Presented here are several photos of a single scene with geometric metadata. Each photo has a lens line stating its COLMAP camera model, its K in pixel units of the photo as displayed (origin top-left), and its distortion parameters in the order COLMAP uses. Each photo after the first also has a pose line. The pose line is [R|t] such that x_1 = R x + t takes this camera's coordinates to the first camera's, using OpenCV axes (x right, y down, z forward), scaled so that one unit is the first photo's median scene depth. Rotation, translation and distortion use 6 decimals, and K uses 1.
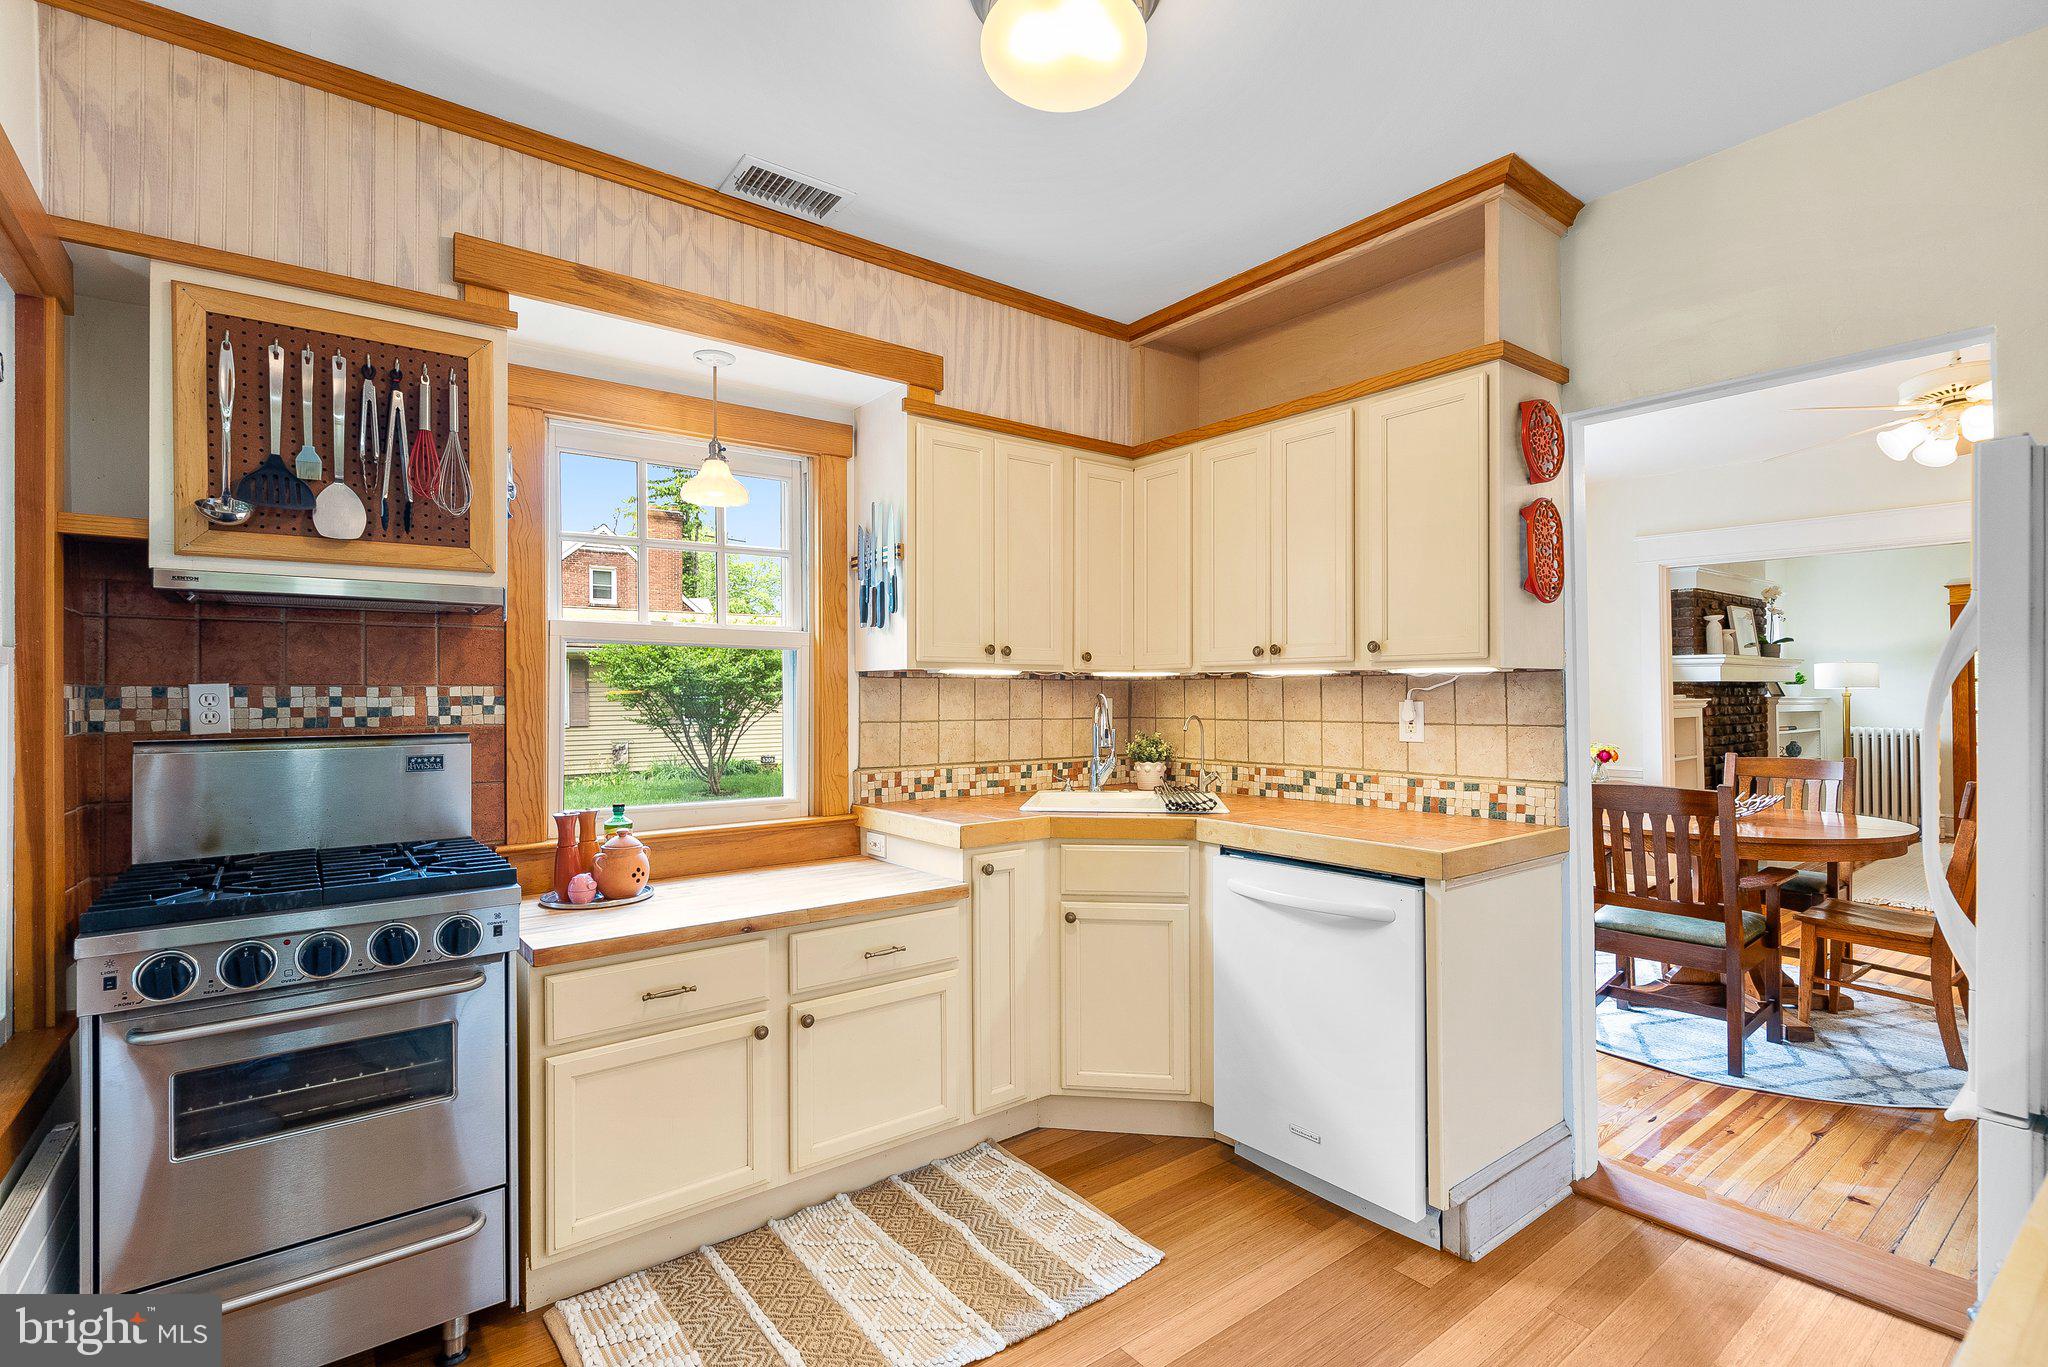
lens RADIAL K [[947.0, 0, 1027.6], [0, 947.0, 691.6], [0, 0, 1]] dist [-0.003638, -0.000144]
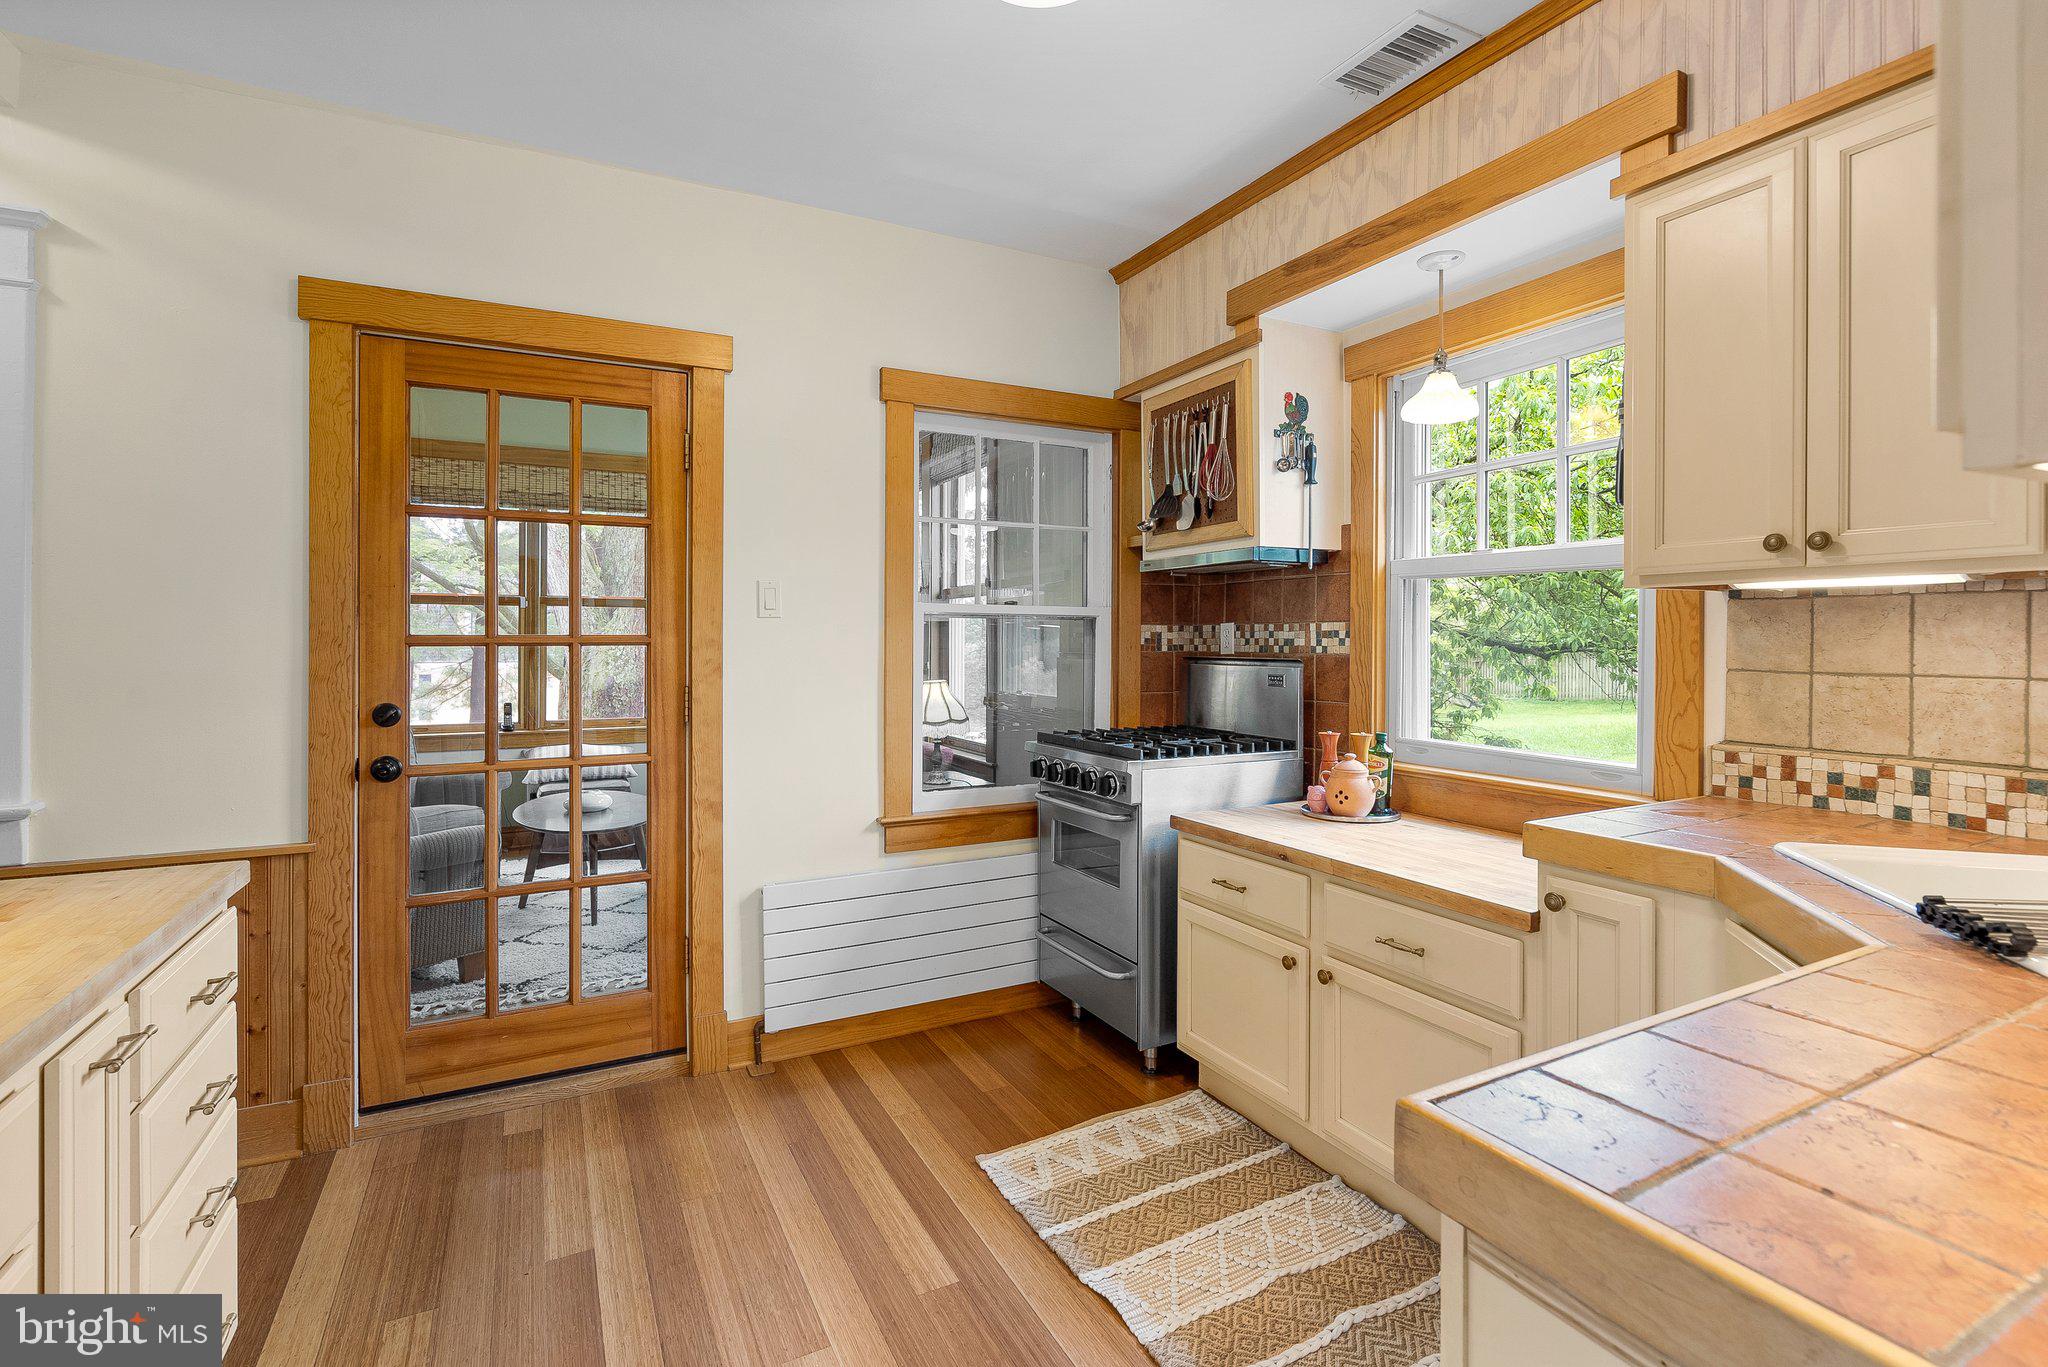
lens RADIAL K [[947.0, 0, 1022.8], [0, 947.0, 642.7], [0, 0, 1]] dist [-0.003638, -0.000144]
pose [[-0.173246, 0.012104, -0.984804, 0.599848], [0.007568, 0.999911, 0.010959, 0.003617], [0.984849, -0.005554, -0.173323, 0.707416]]
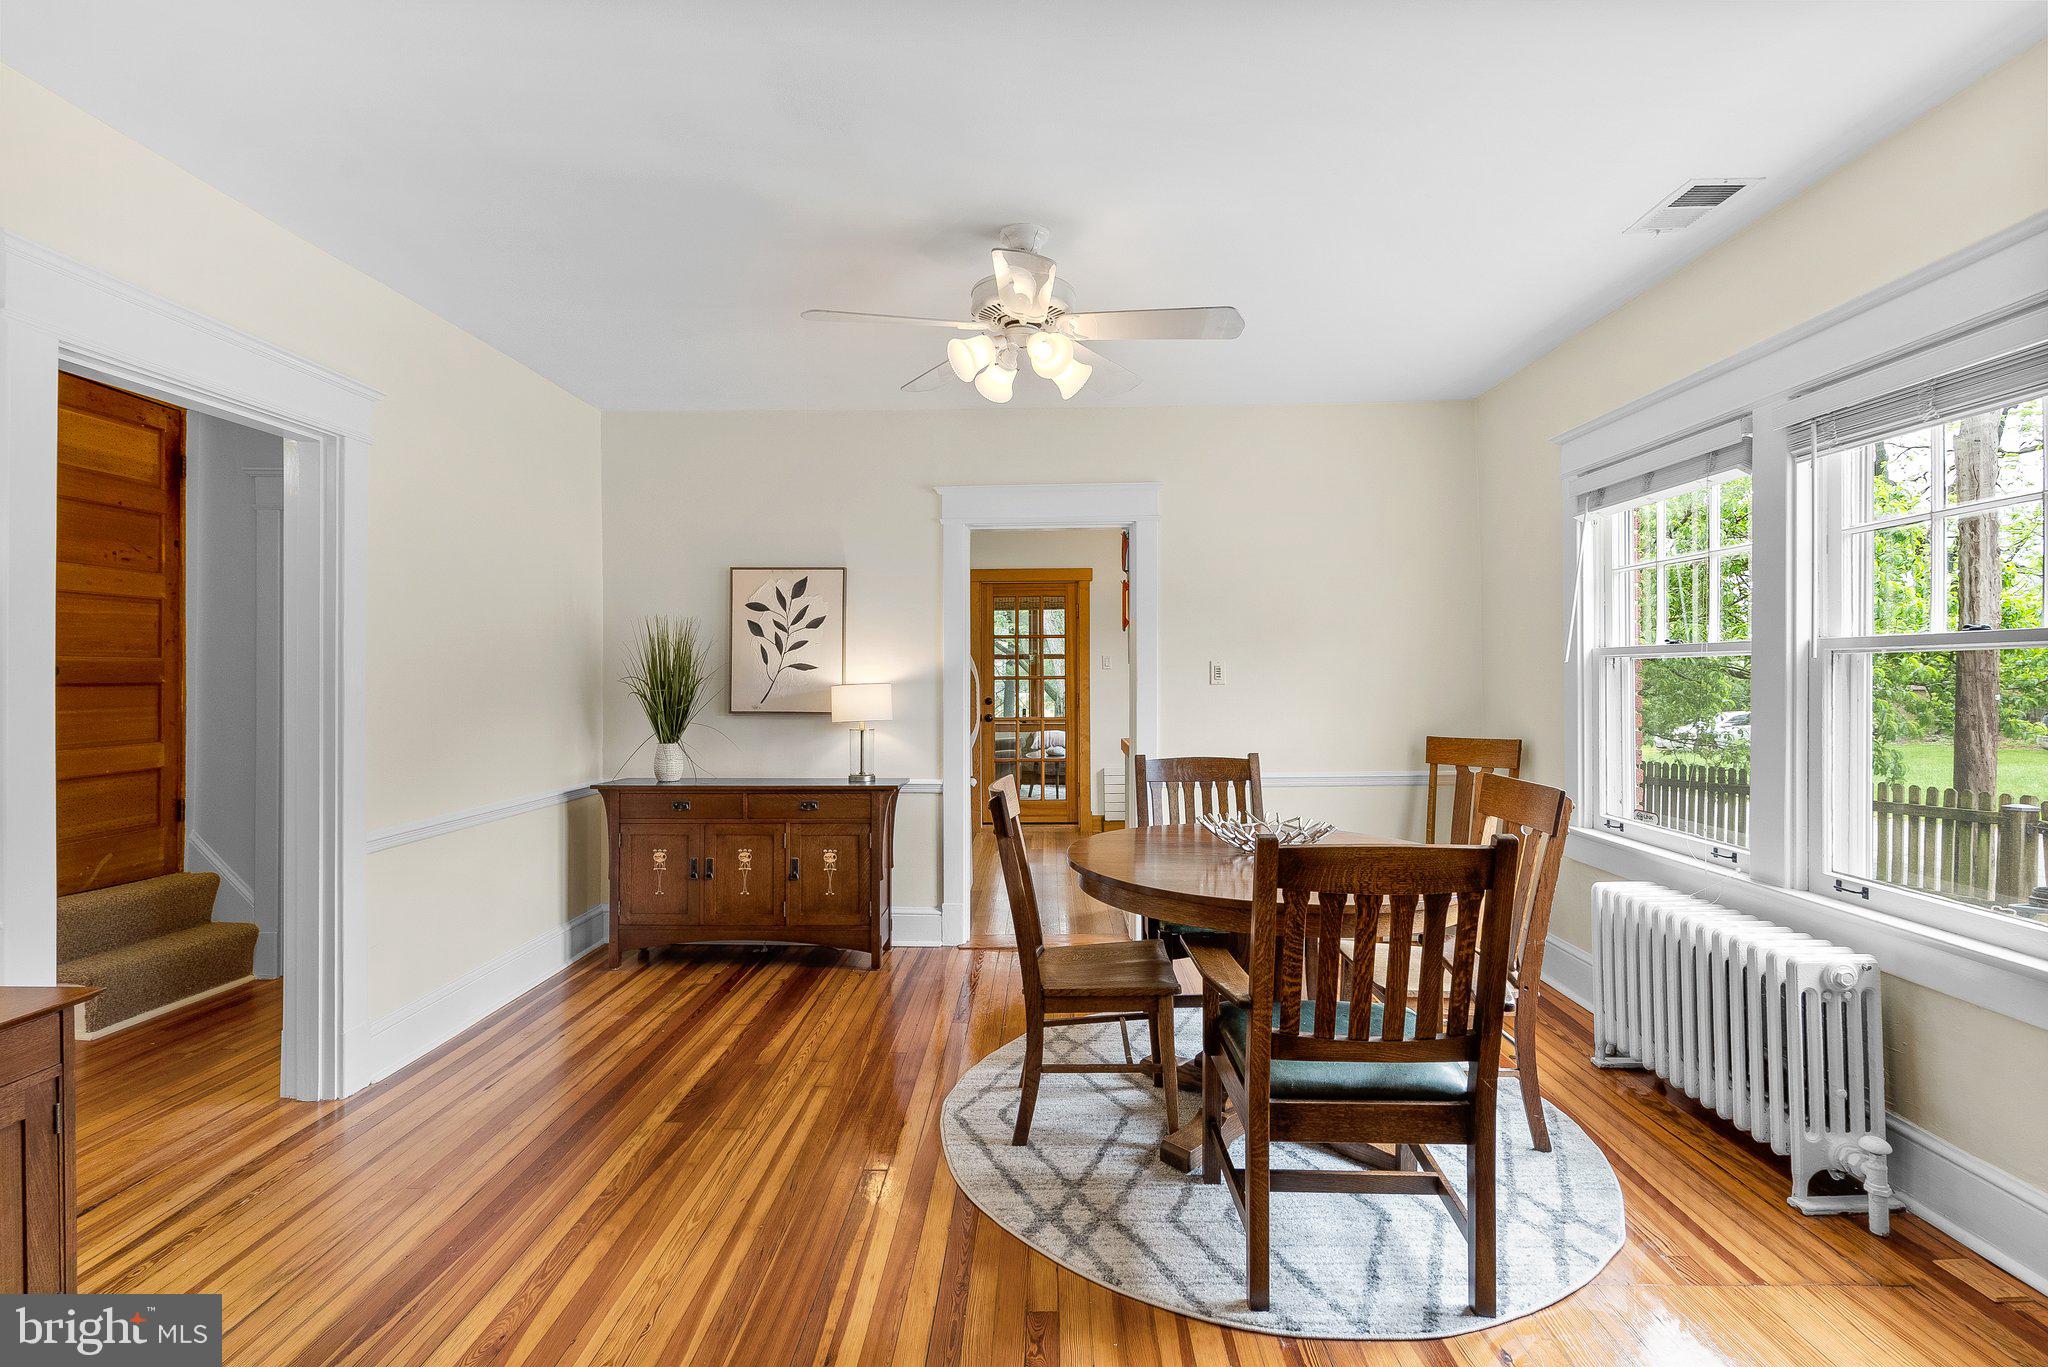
lens RADIAL K [[947.0, 0, 1016.2], [0, 947.0, 673.4], [0, 0, 1]] dist [-0.003638, -0.000144]
pose [[-0.633312, 0.009598, -0.773837, 1.981902], [0.014075, 0.999901, 0.000884, -0.007611], [0.773769, -0.010332, -0.633384, 1.834605]]
